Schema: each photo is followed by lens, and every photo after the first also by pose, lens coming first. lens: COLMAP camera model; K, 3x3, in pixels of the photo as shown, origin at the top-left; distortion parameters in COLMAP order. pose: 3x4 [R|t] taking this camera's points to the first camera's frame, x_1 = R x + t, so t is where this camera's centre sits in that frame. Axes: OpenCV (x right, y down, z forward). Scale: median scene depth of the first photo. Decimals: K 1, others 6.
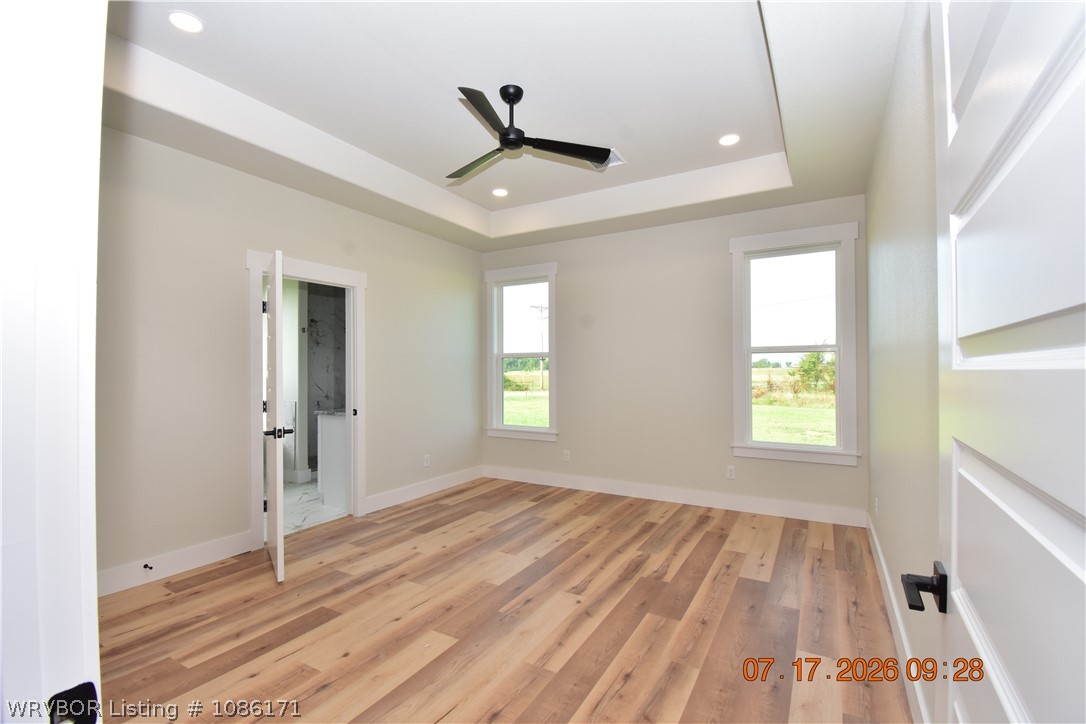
lens RADIAL K [[491.3, 0, 536.7], [0, 491.3, 363.9], [0, 0, 1]] dist [-0.000837, -0.000718]
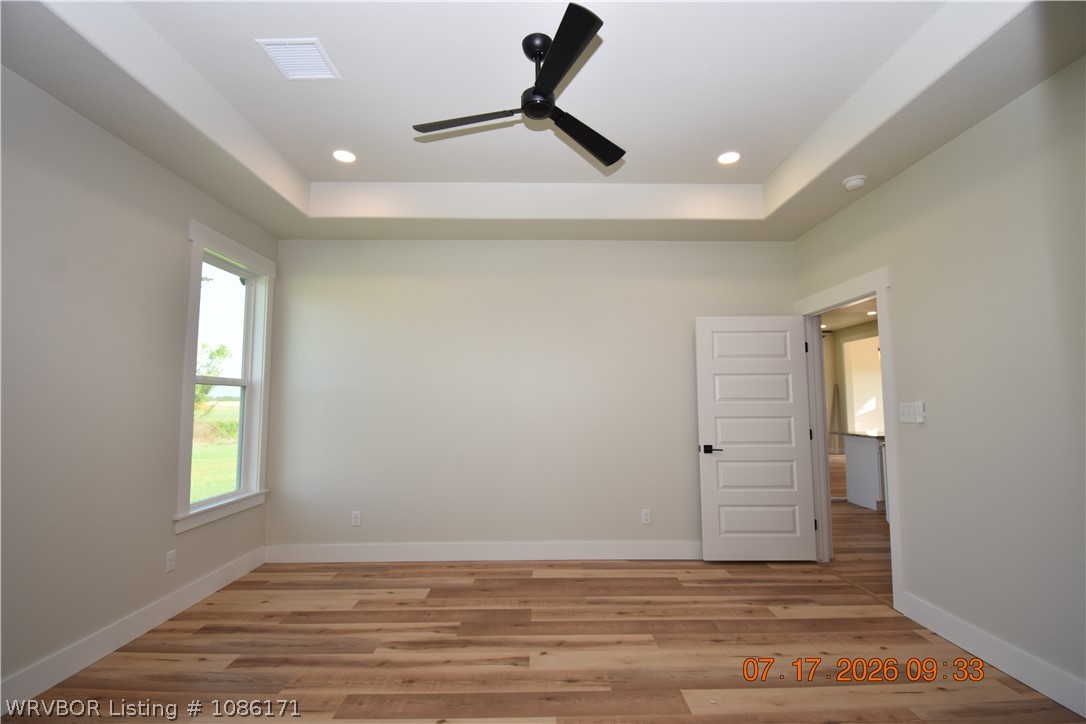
lens RADIAL K [[491.3, 0, 536.7], [0, 491.3, 363.9], [0, 0, 1]] dist [-0.000837, -0.000718]
pose [[-0.527650, 0.069318, 0.846629, -0.657848], [-0.009028, 0.996151, -0.087186, 0.006094], [-0.849414, -0.053647, -0.524993, 1.344304]]
